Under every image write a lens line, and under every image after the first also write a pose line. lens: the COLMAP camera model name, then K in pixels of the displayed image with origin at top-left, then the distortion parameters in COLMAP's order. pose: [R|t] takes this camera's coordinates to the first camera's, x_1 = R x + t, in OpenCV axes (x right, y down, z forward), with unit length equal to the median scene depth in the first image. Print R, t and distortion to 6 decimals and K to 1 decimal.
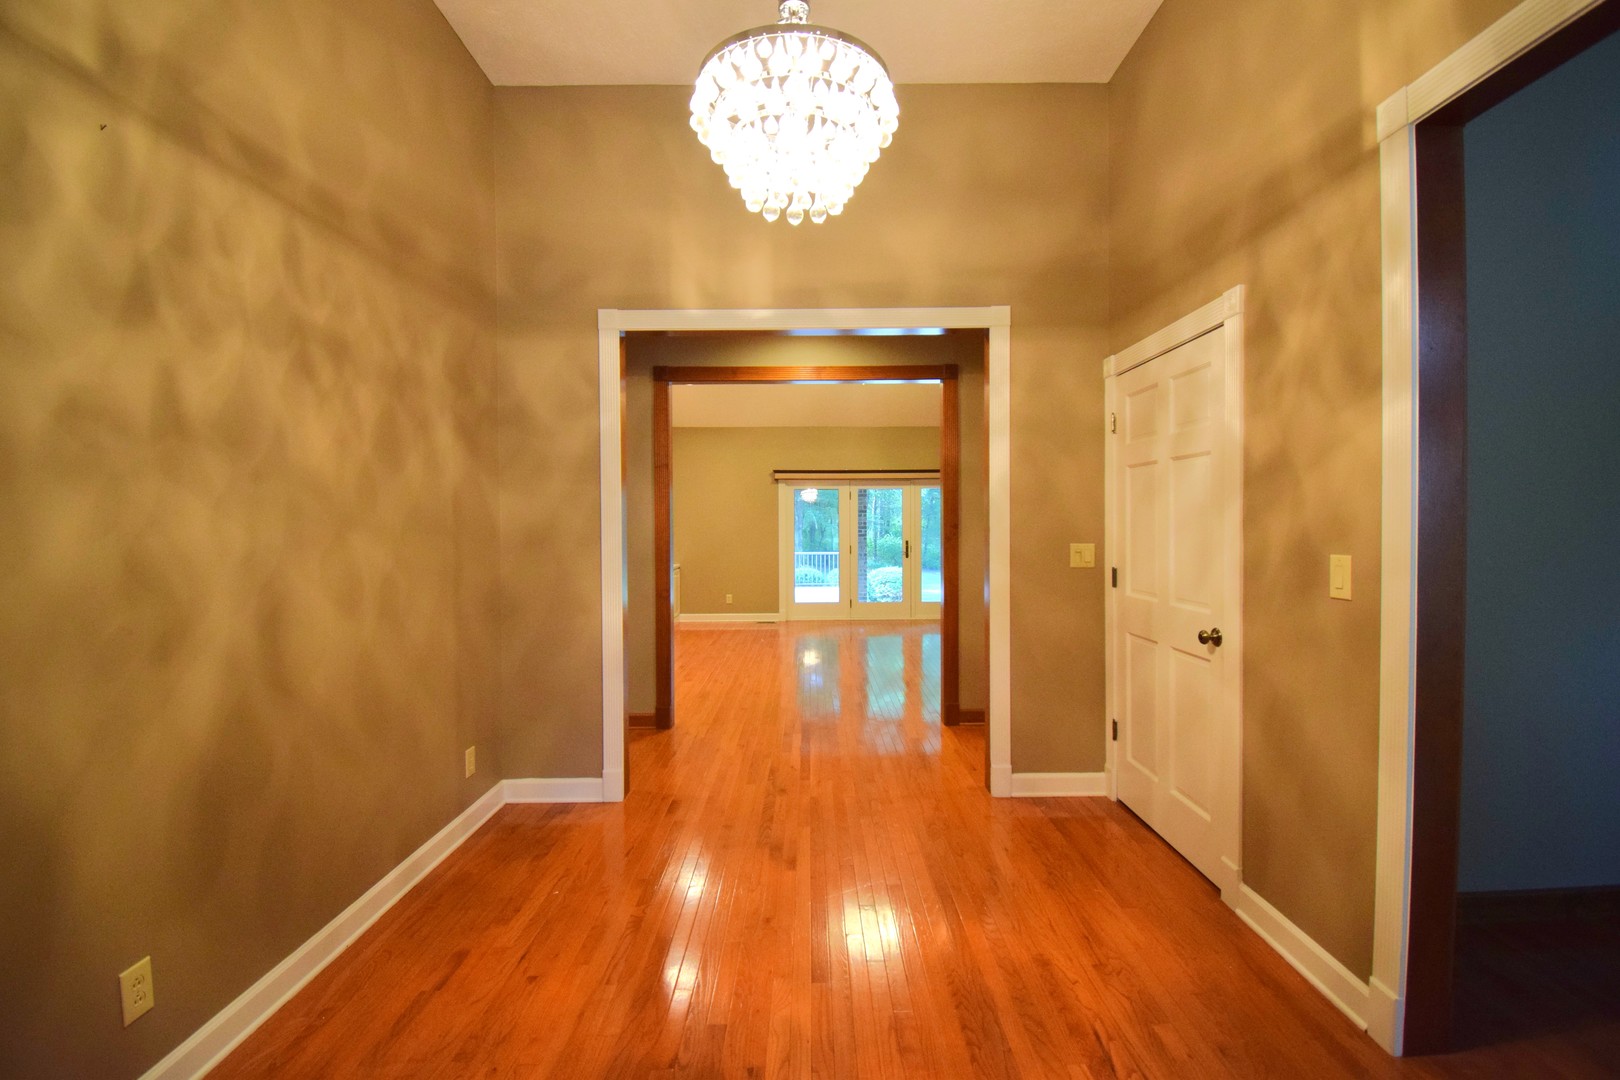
lens RADIAL K [[715.4, 0, 810.0], [0, 715.4, 540.0], [0, 0, 1]] dist [0.000525, -0.019138]
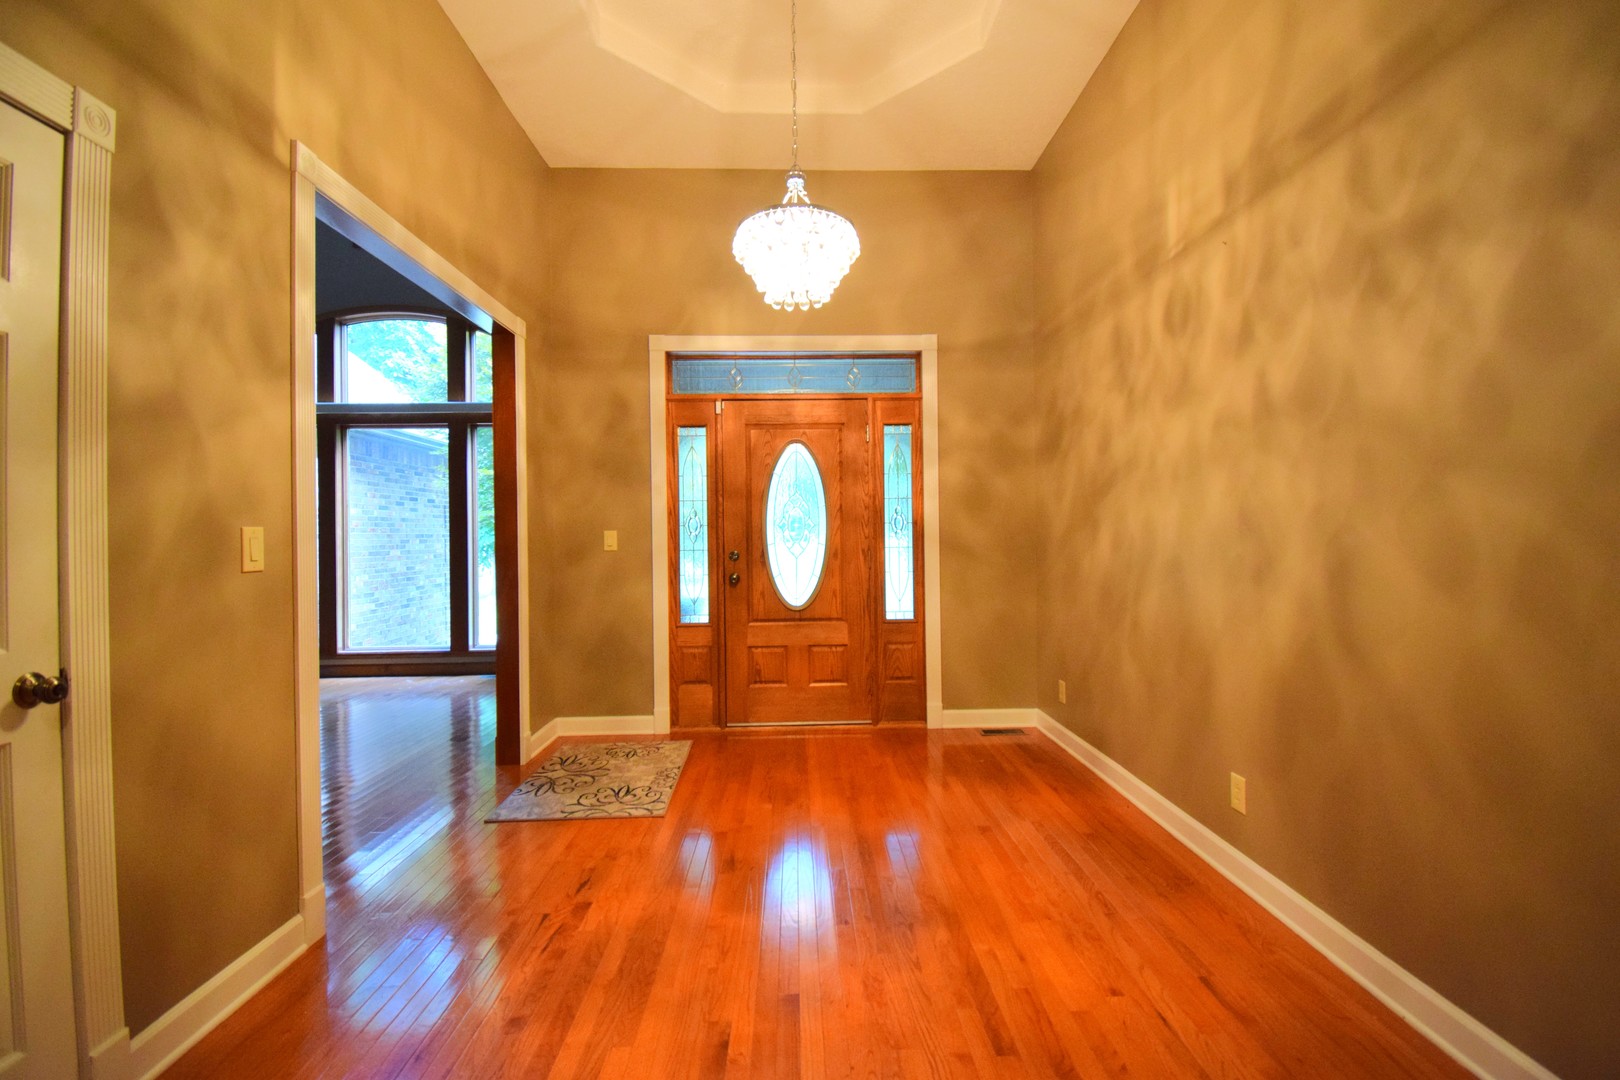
lens RADIAL K [[715.4, 0, 810.0], [0, 715.4, 540.0], [0, 0, 1]] dist [0.000525, -0.019138]
pose [[-0.999612, 0.018772, -0.020576, -0.004199], [0.018277, 0.999545, 0.024002, 0.029112], [0.021018, 0.023616, -0.999500, 1.960886]]
